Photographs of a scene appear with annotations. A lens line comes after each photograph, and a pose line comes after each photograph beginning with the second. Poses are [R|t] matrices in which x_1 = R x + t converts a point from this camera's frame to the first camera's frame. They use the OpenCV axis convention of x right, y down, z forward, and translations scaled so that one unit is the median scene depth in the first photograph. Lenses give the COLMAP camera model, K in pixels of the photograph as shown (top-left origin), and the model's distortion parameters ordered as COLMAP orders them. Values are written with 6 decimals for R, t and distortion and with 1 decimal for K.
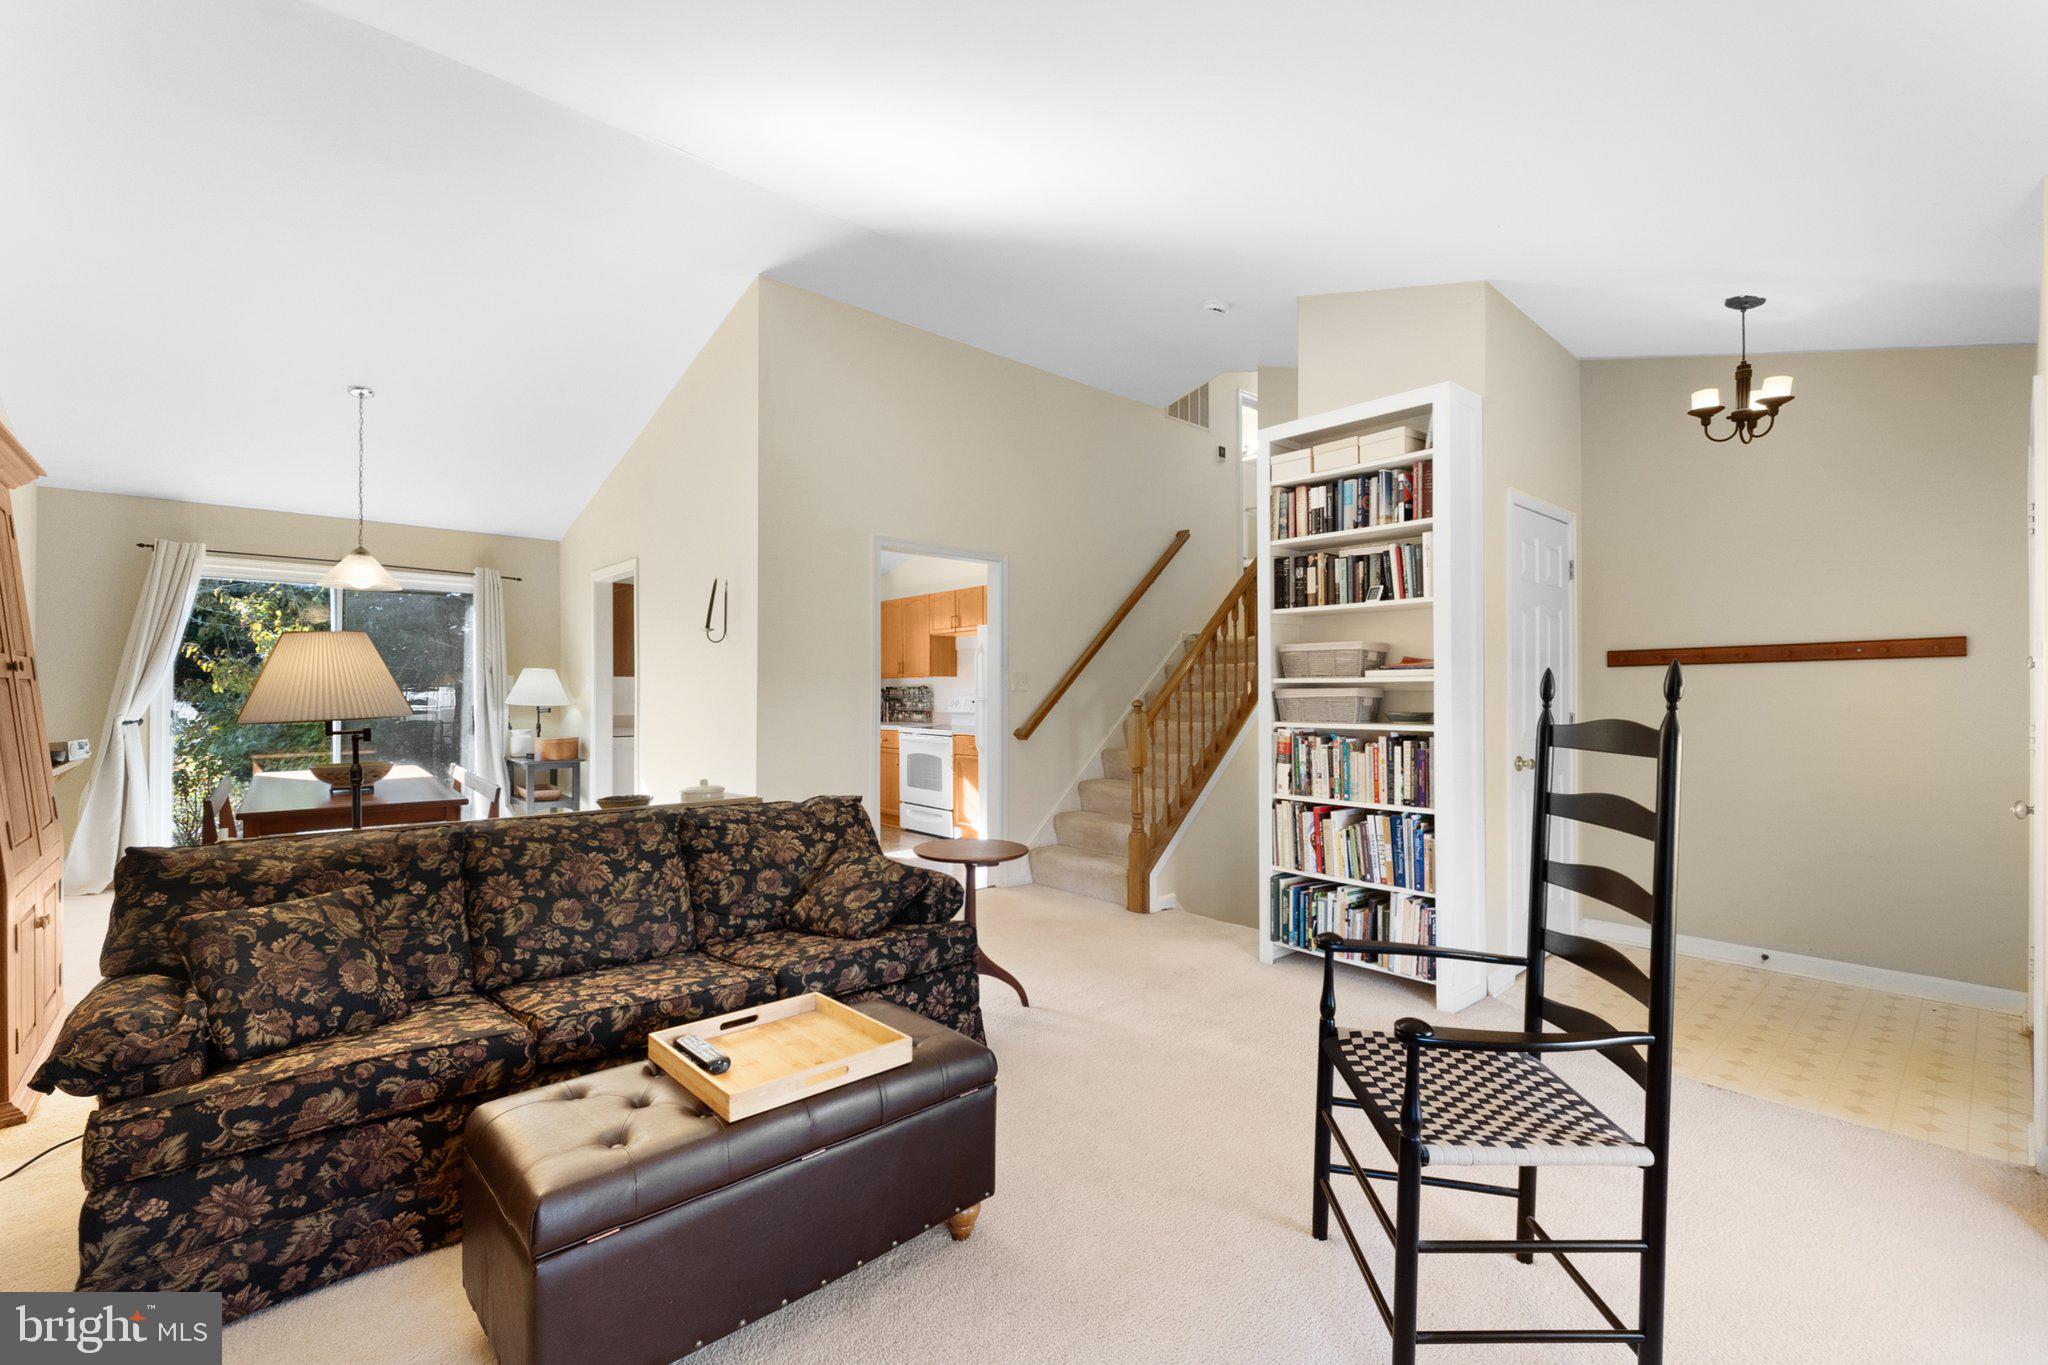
lens RADIAL K [[875.0, 0, 1025.4], [0, 875.0, 673.6], [0, 0, 1]] dist [-0.013806, -0.000116]
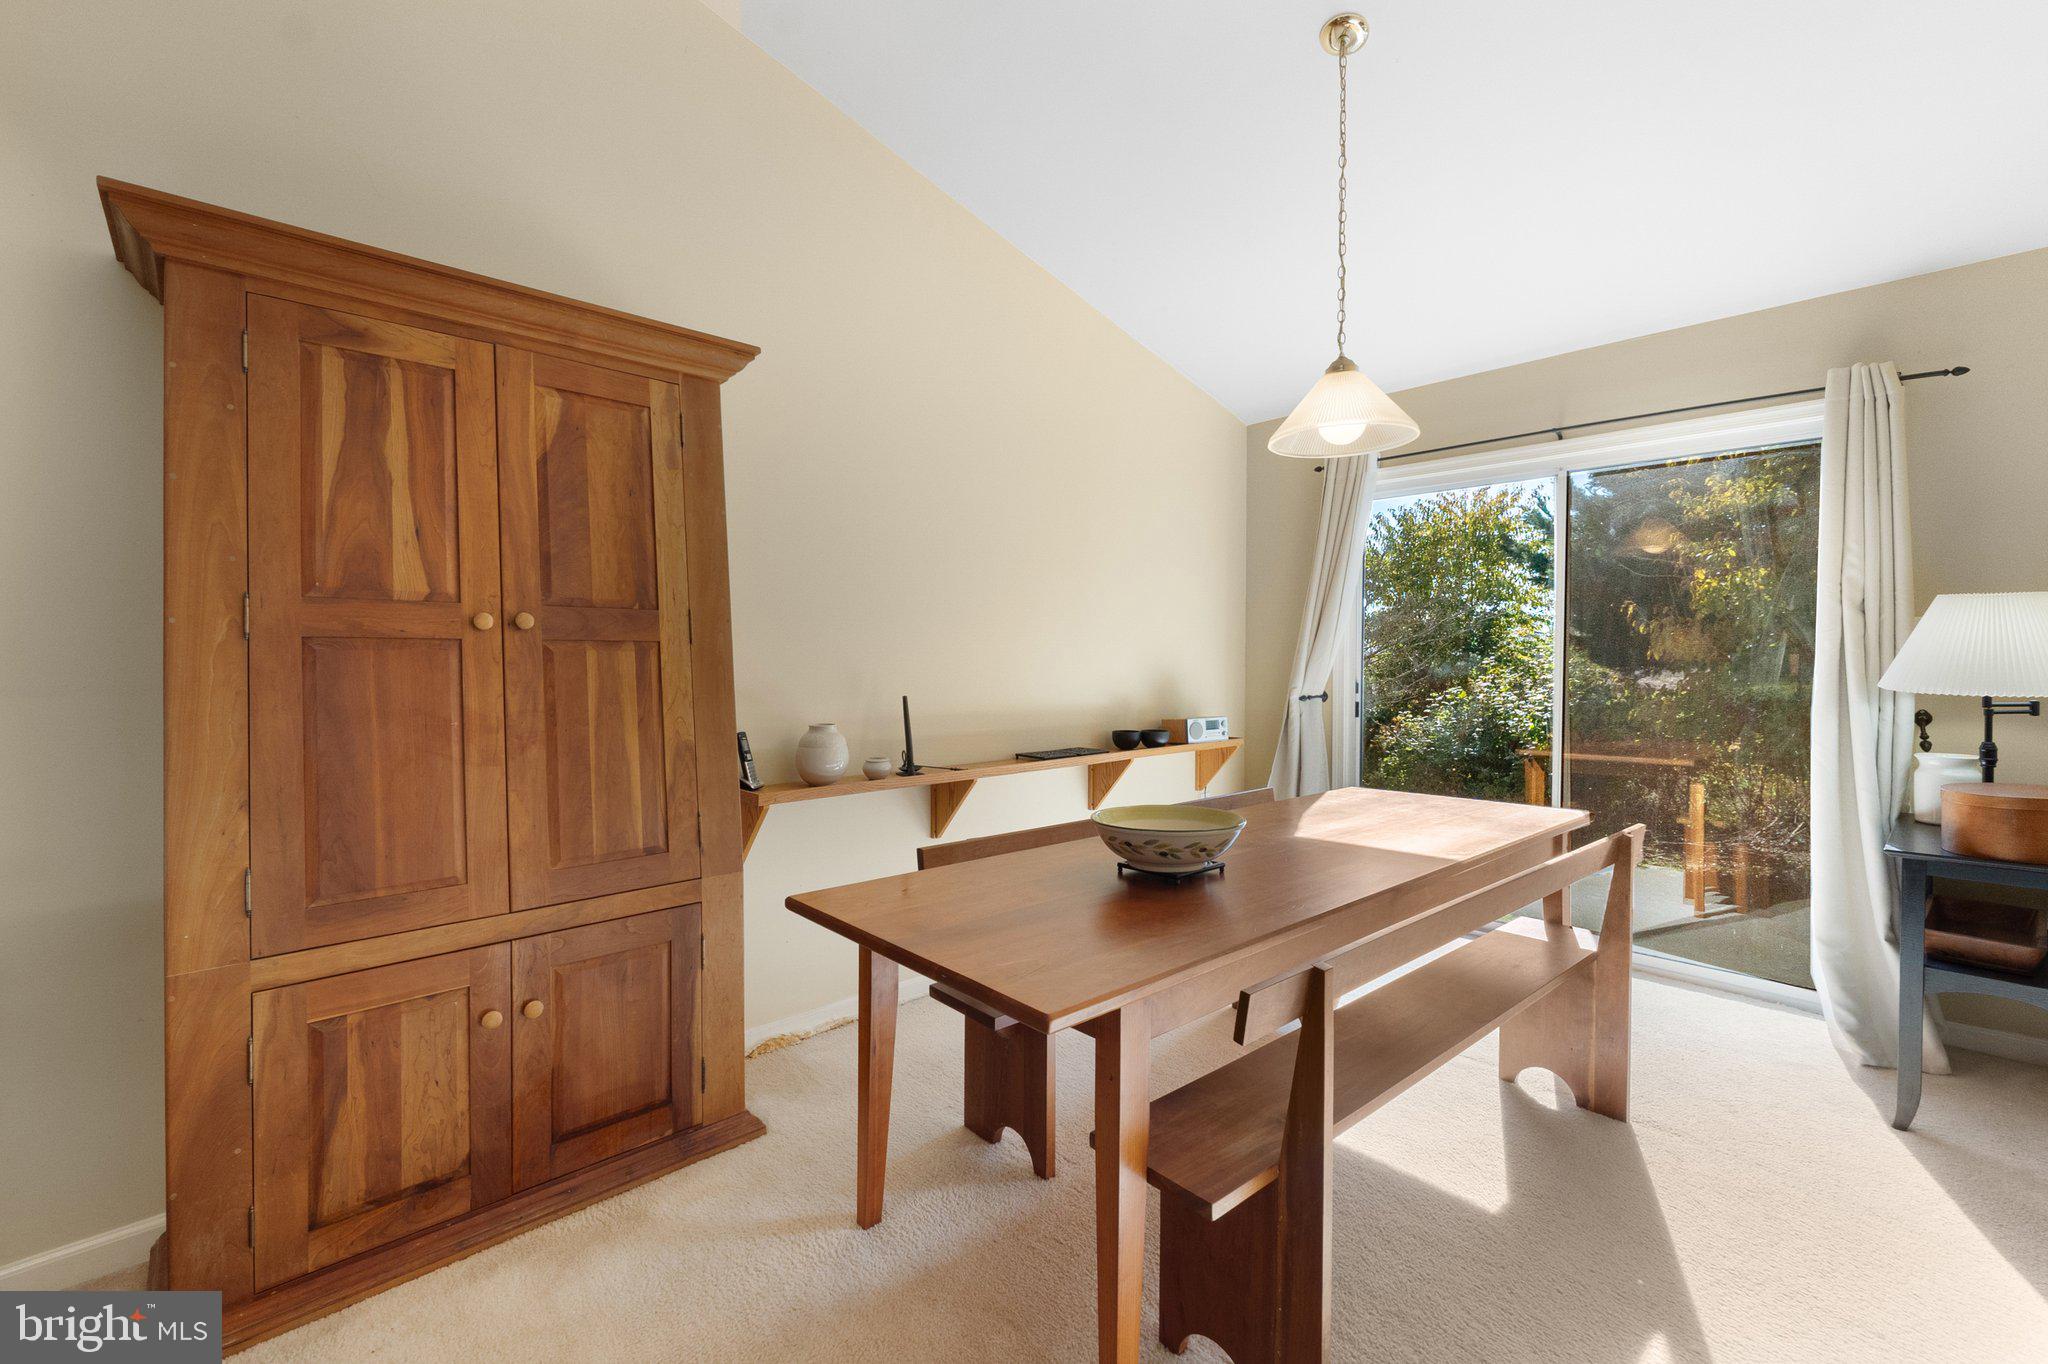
lens RADIAL K [[875.0, 0, 1025.4], [0, 875.0, 673.1], [0, 0, 1]] dist [-0.013806, -0.000116]
pose [[0.022508, 0.014612, -0.999640, -0.379037], [0.021192, 0.999662, 0.015089, 0.025420], [0.999522, -0.021524, 0.022191, 1.067892]]
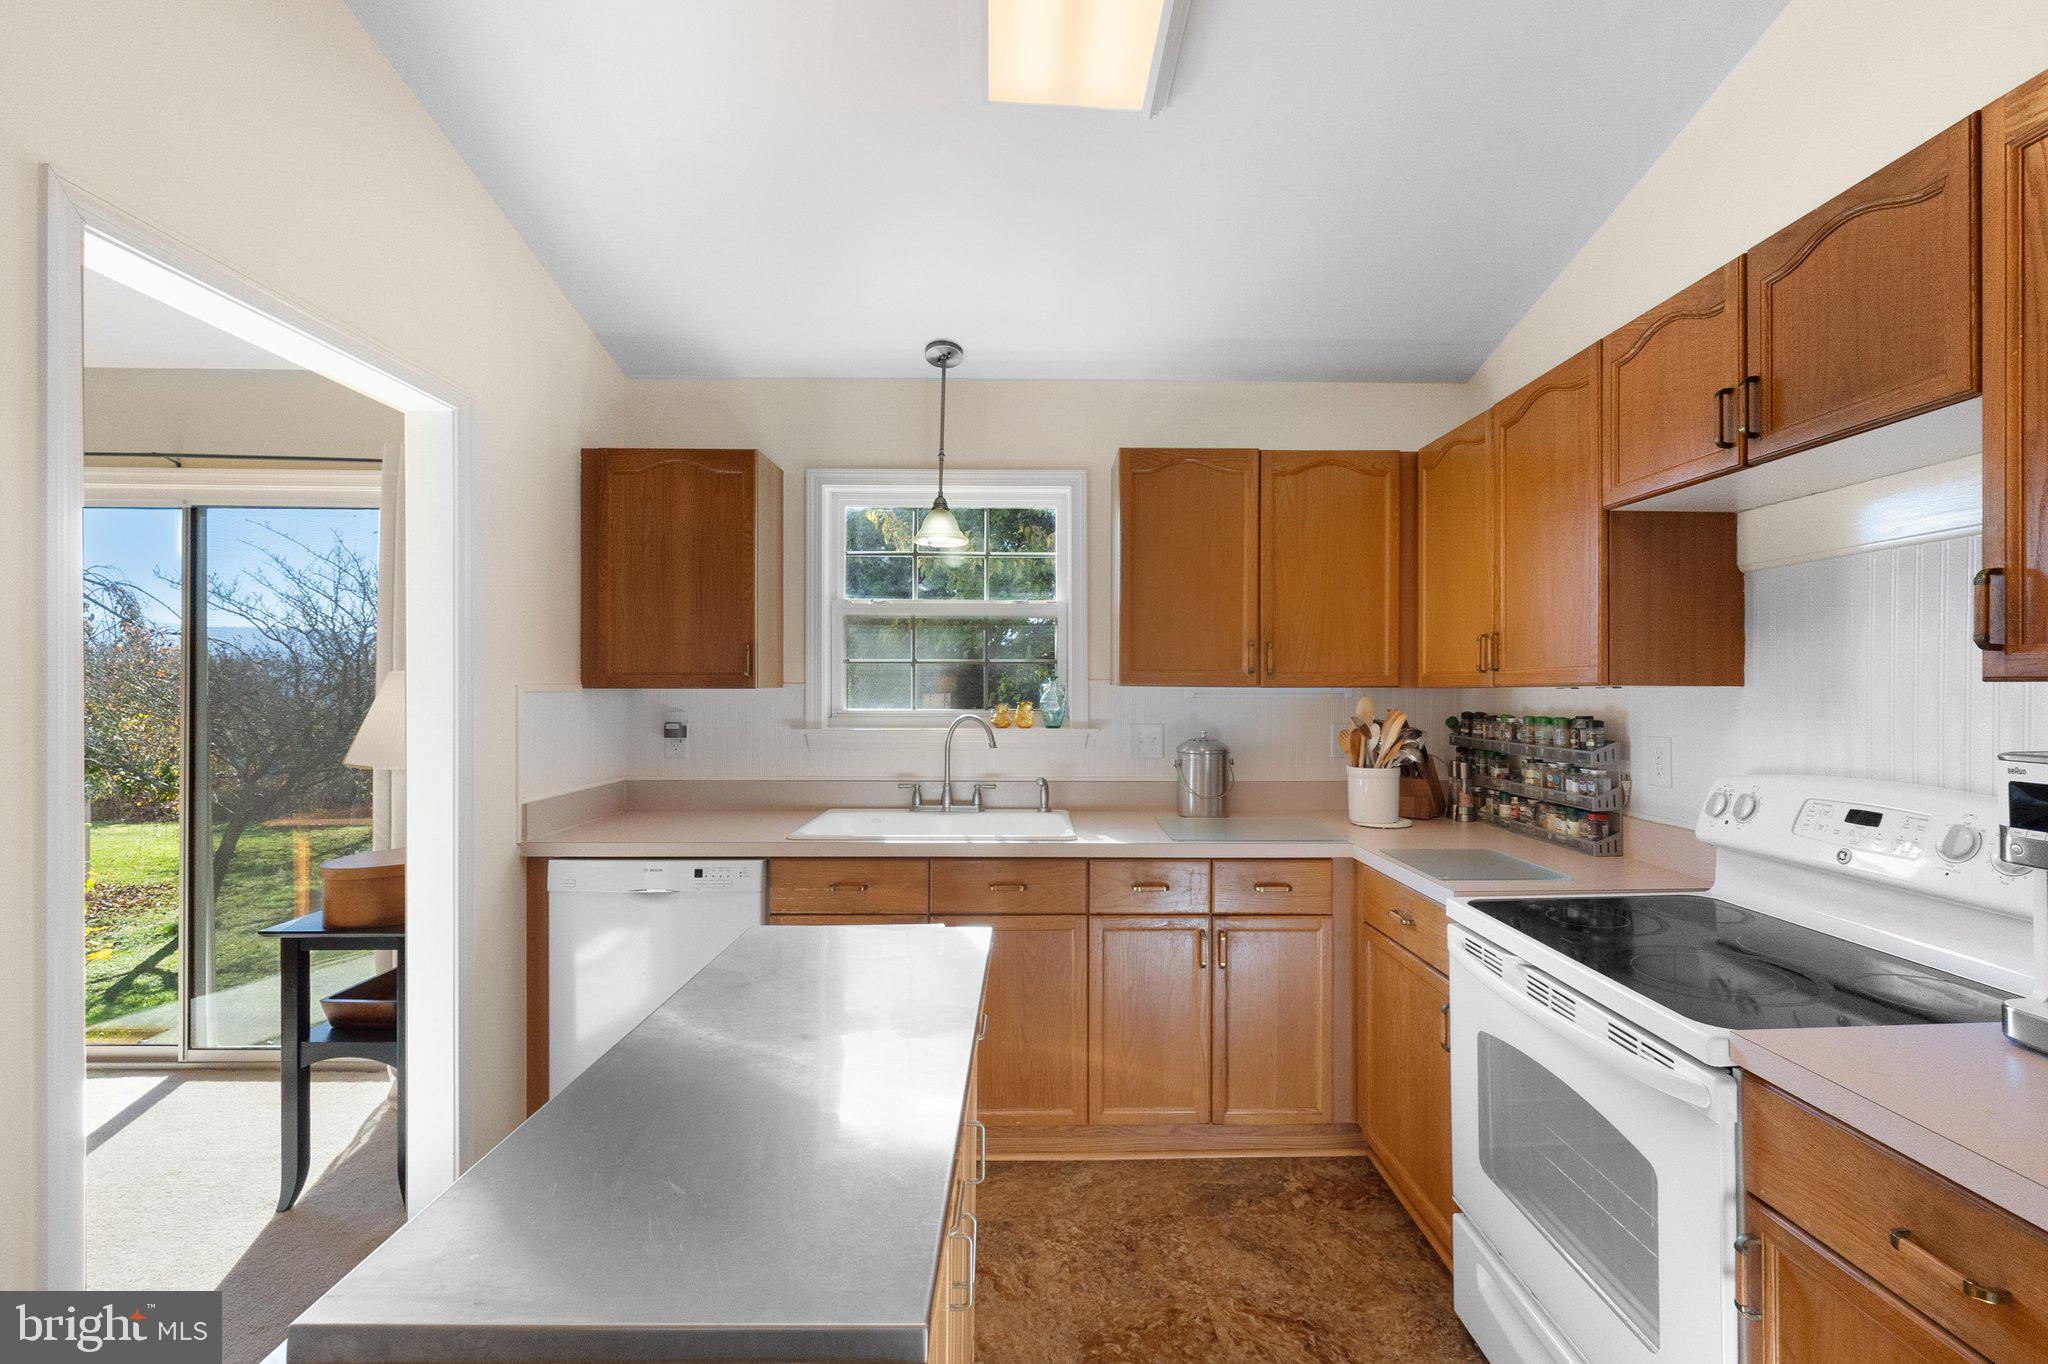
lens RADIAL K [[922.2, 0, 1024.0], [0, 922.2, 682.0], [0, 0, 1]] dist [-0.010391, -0.000760]
pose [[0.756860, 0.004435, -0.653562, -0.143100], [0.007497, 0.999852, 0.015468, -0.007018], [0.653534, -0.016607, 0.756715, 1.546954]]
